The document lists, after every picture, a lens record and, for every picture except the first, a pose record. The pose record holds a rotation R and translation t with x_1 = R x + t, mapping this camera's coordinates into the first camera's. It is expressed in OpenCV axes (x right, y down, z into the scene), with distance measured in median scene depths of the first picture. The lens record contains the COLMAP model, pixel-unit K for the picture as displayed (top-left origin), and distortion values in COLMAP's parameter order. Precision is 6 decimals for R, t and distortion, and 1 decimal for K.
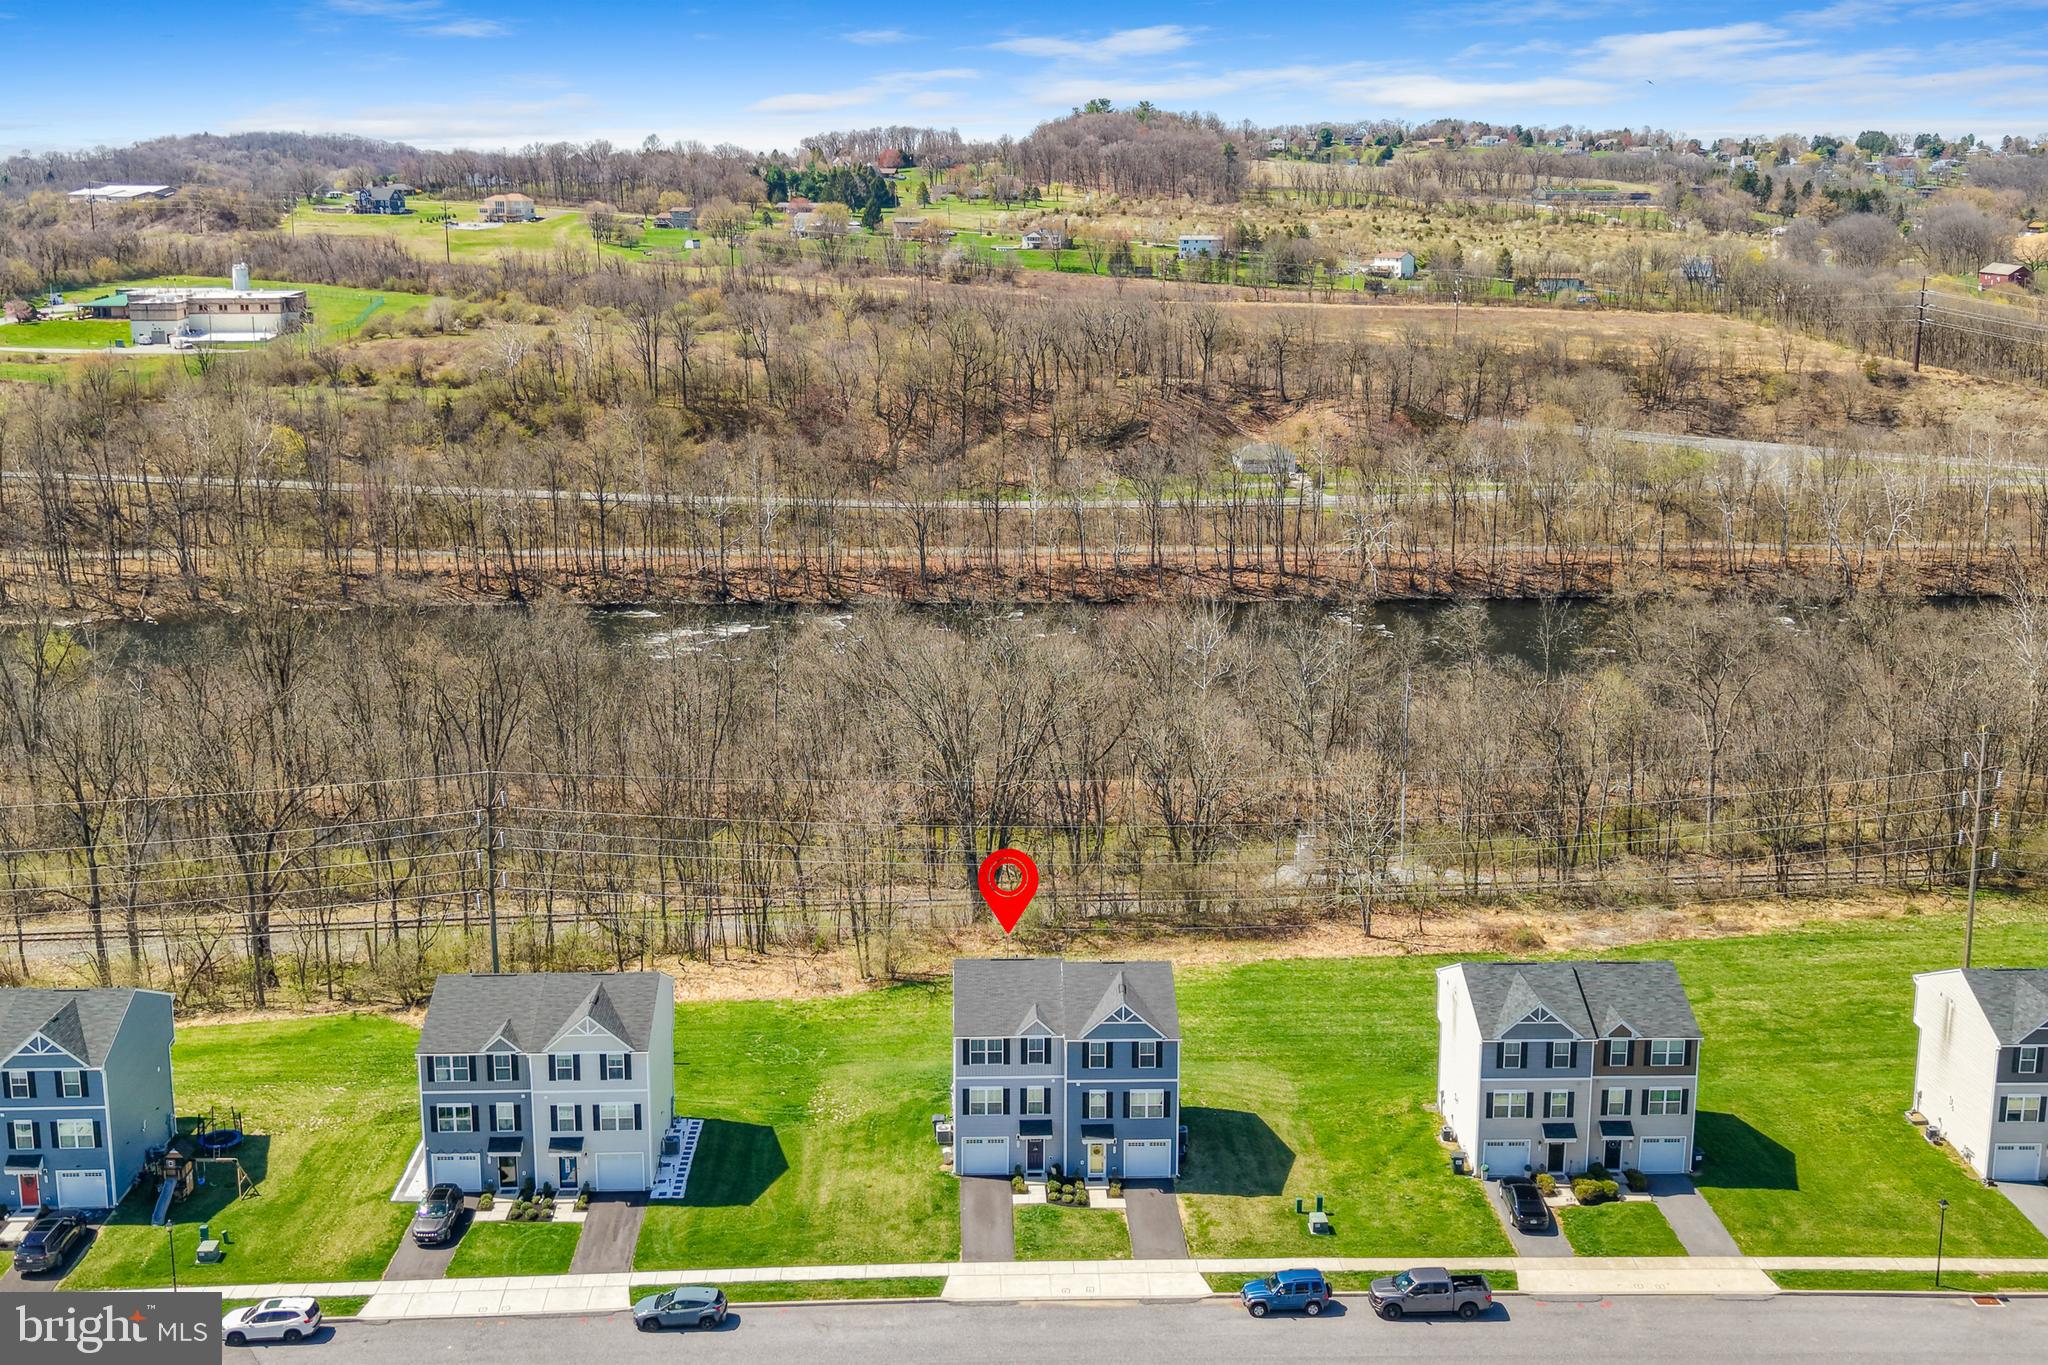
lens RADIAL K [[1970.6, 0, 1046.7], [0, 1970.6, 691.8], [0, 0, 1]] dist [0.181358, -0.437331]
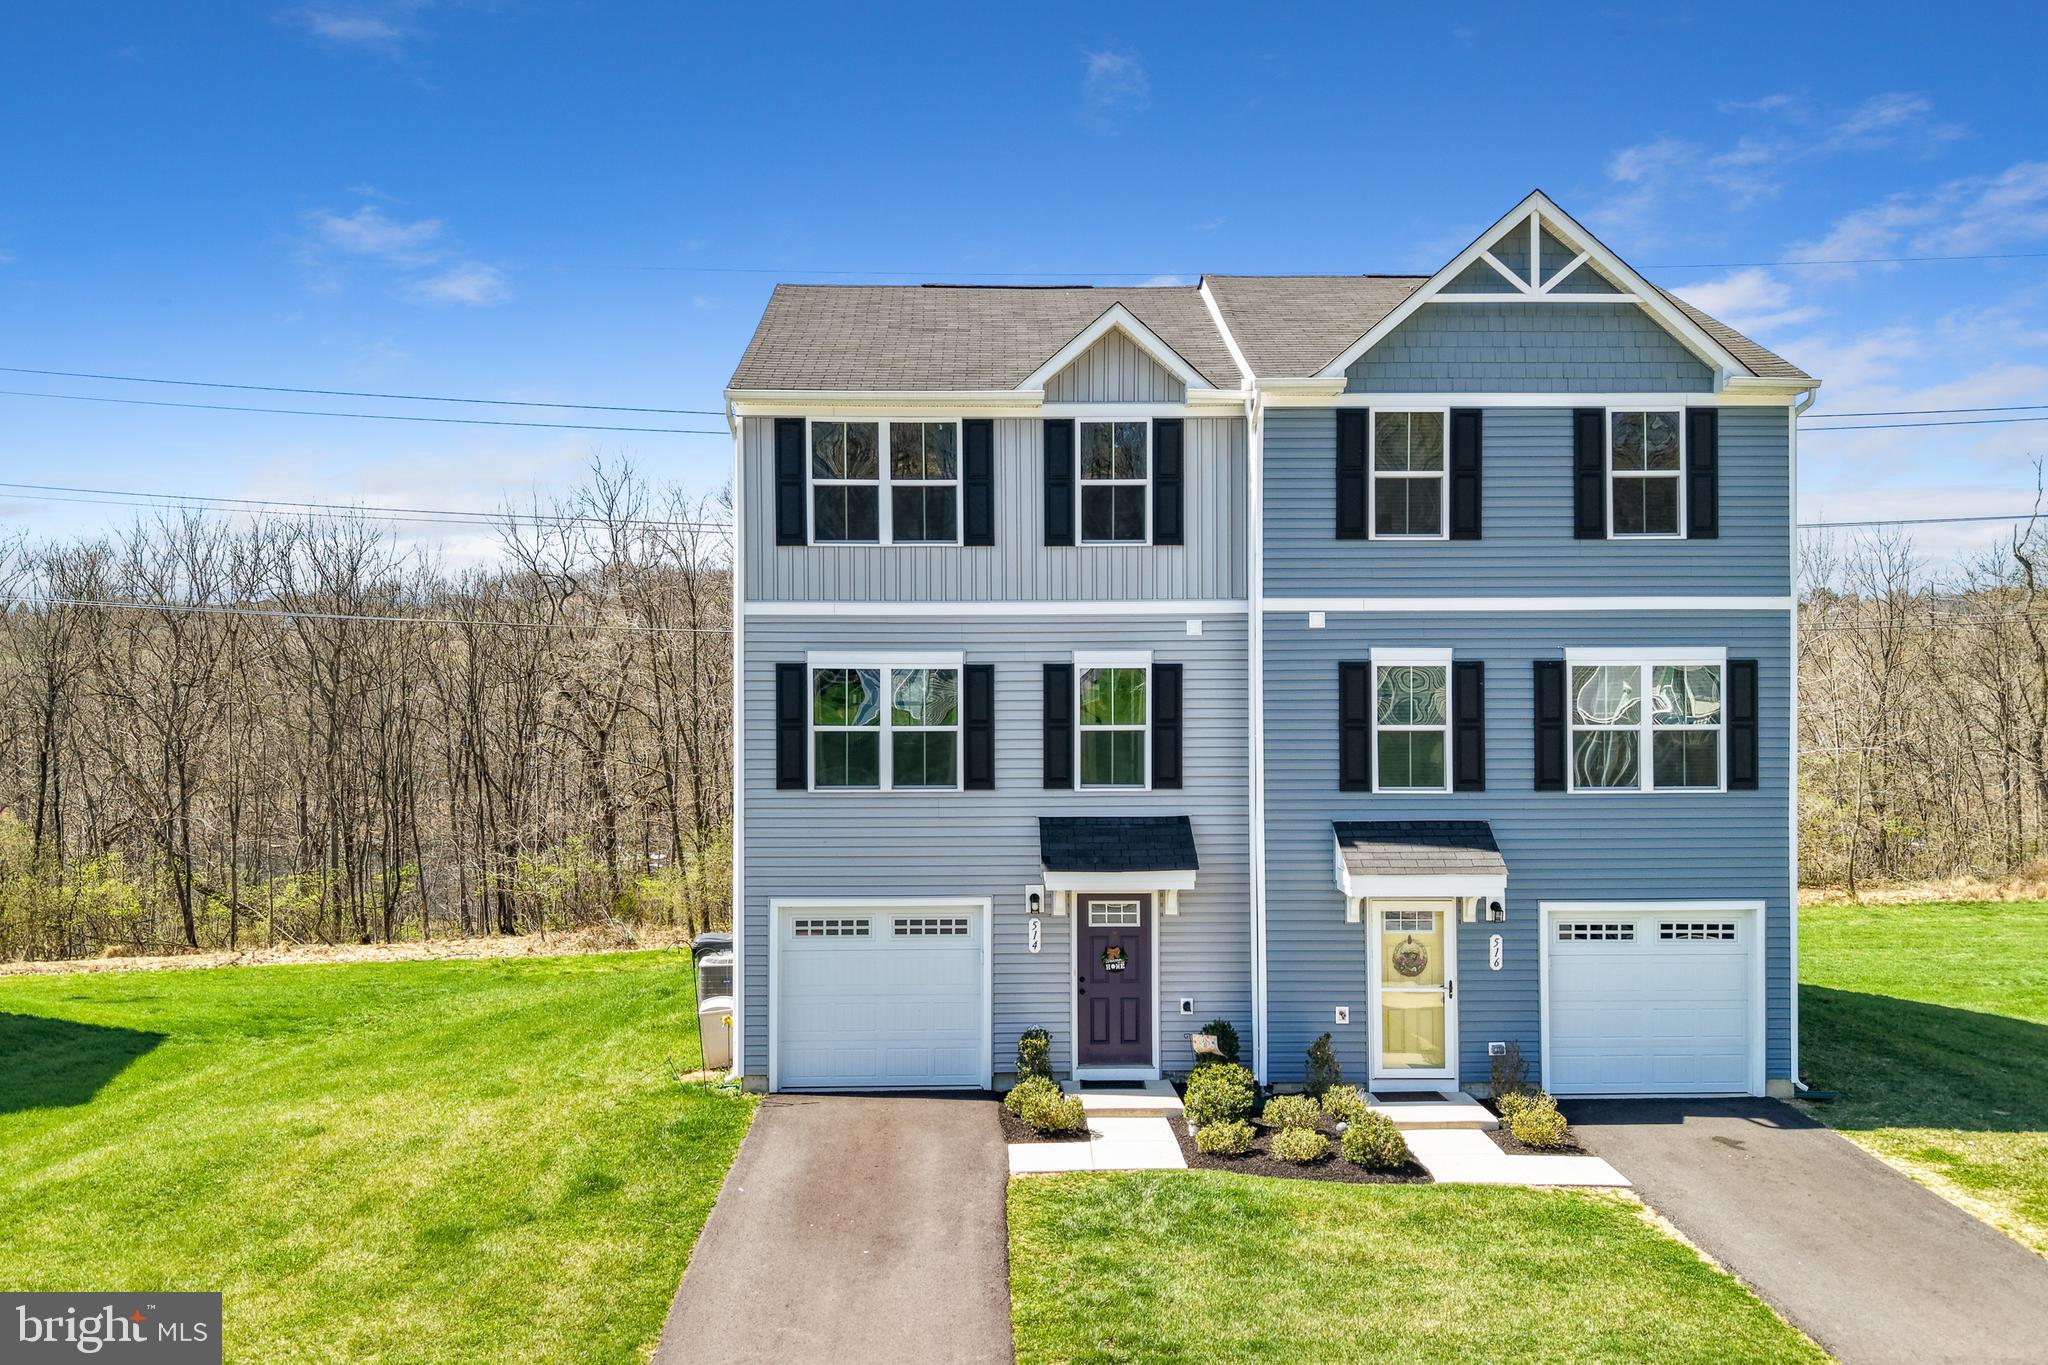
lens RADIAL K [[1742.7, 0, 1024.0], [0, 1742.7, 682.5], [0, 0, 1]] dist [0.183669, -0.458369]
pose [[0.999638, -0.010488, -0.024773, -0.010661], [0.004708, 0.974862, -0.222761, 0.245874], [0.026486, 0.222564, 0.974558, 0.818150]]
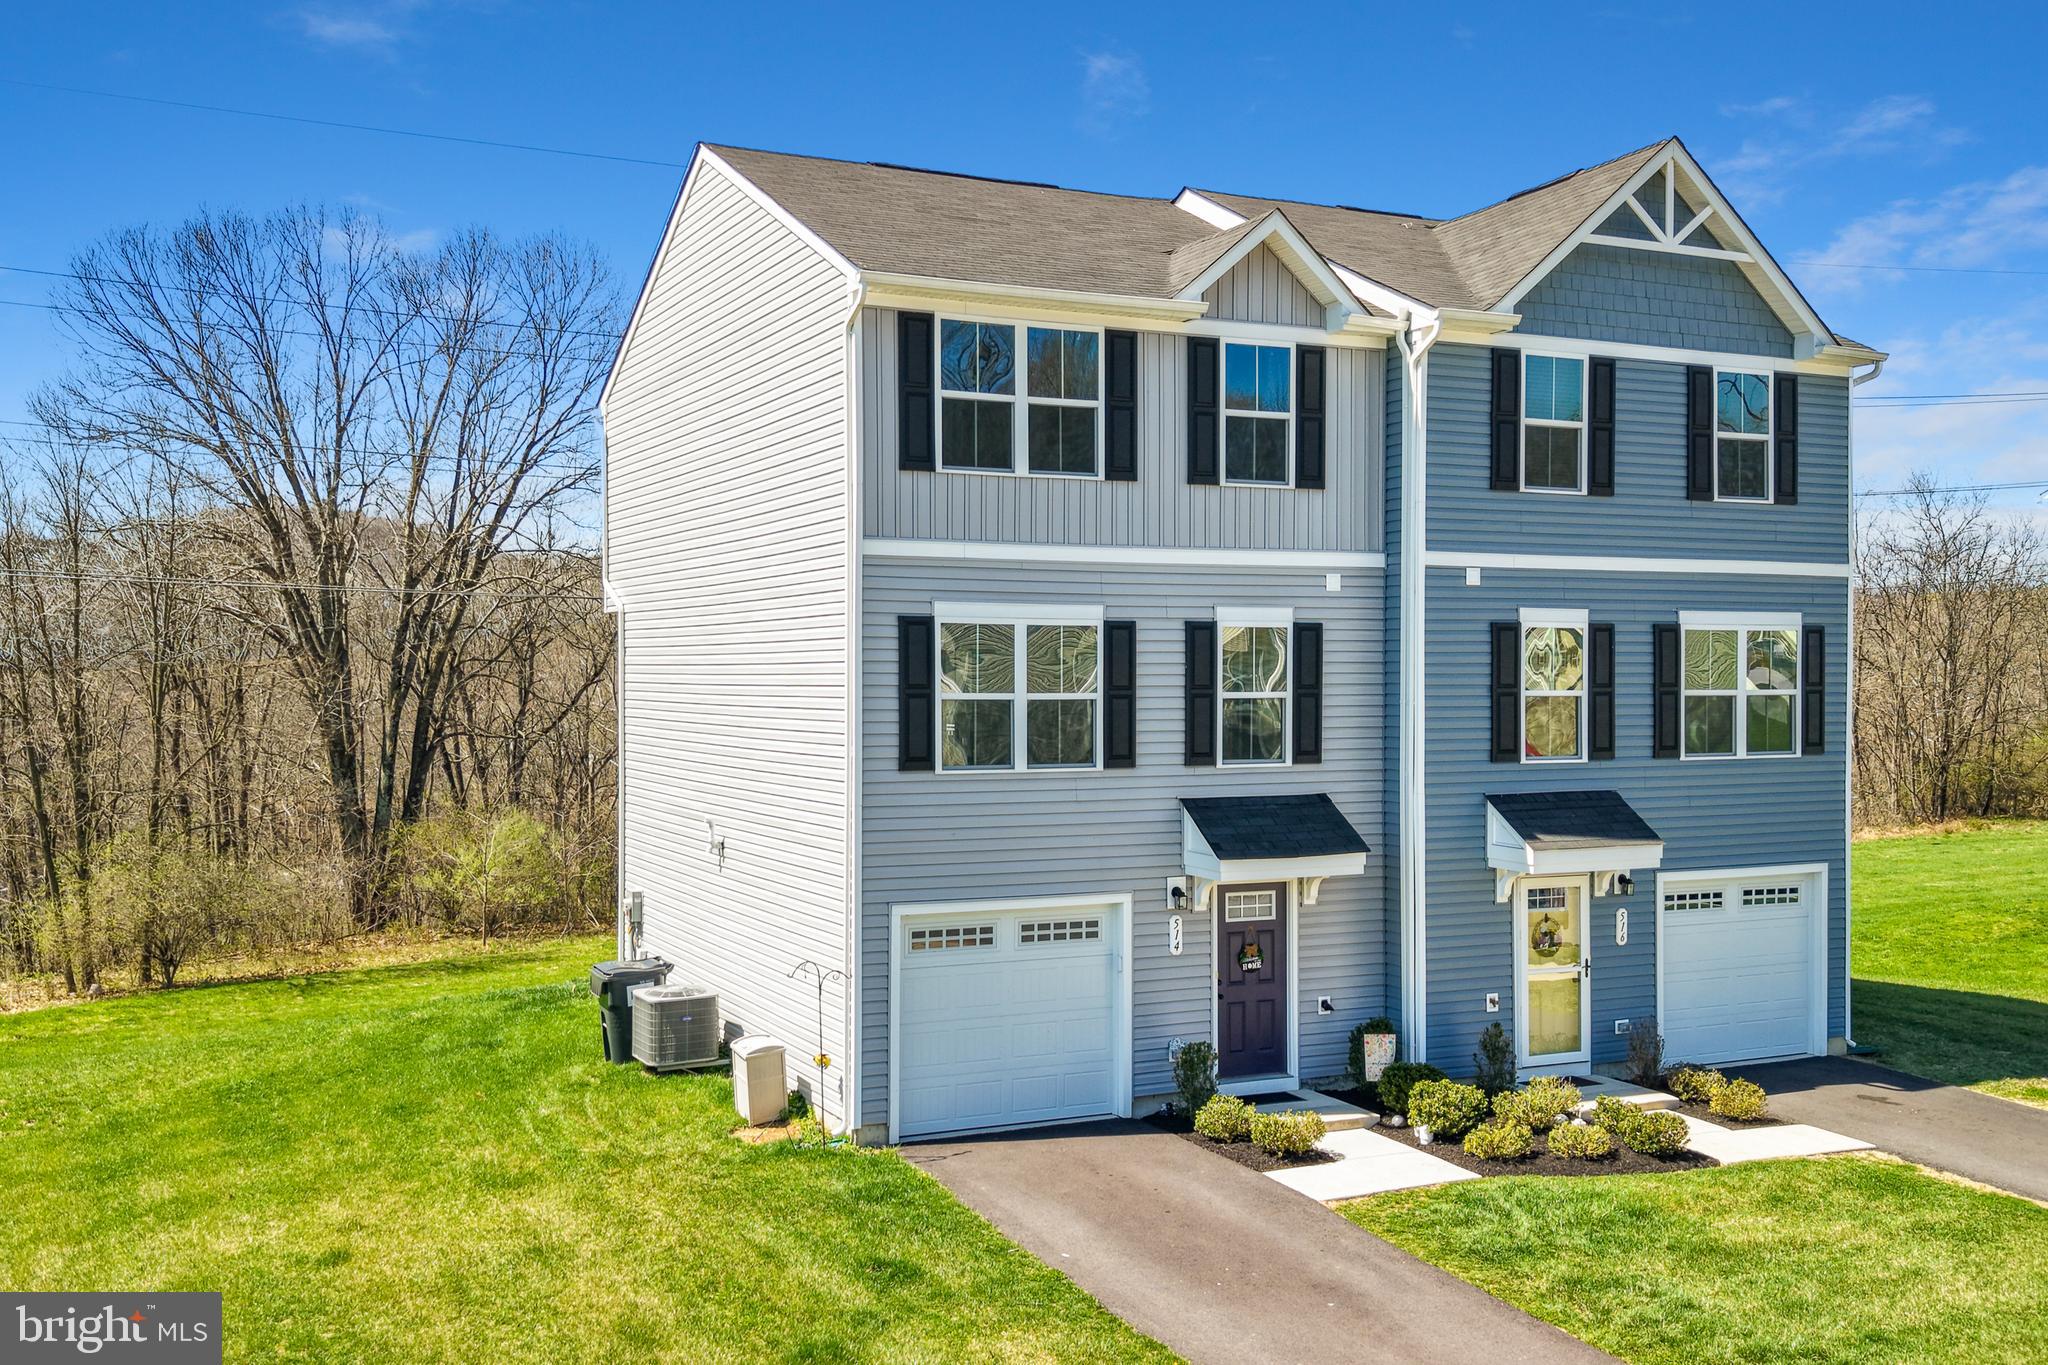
lens RADIAL K [[1970.6, 0, 1046.7], [0, 1970.6, 691.8], [0, 0, 1]] dist [0.181358, -0.437331]
pose [[0.918590, -0.010888, 0.395061, -0.099660], [0.091622, 0.978254, -0.186076, 0.241384], [-0.384444, 0.207124, 0.899612, 0.842606]]
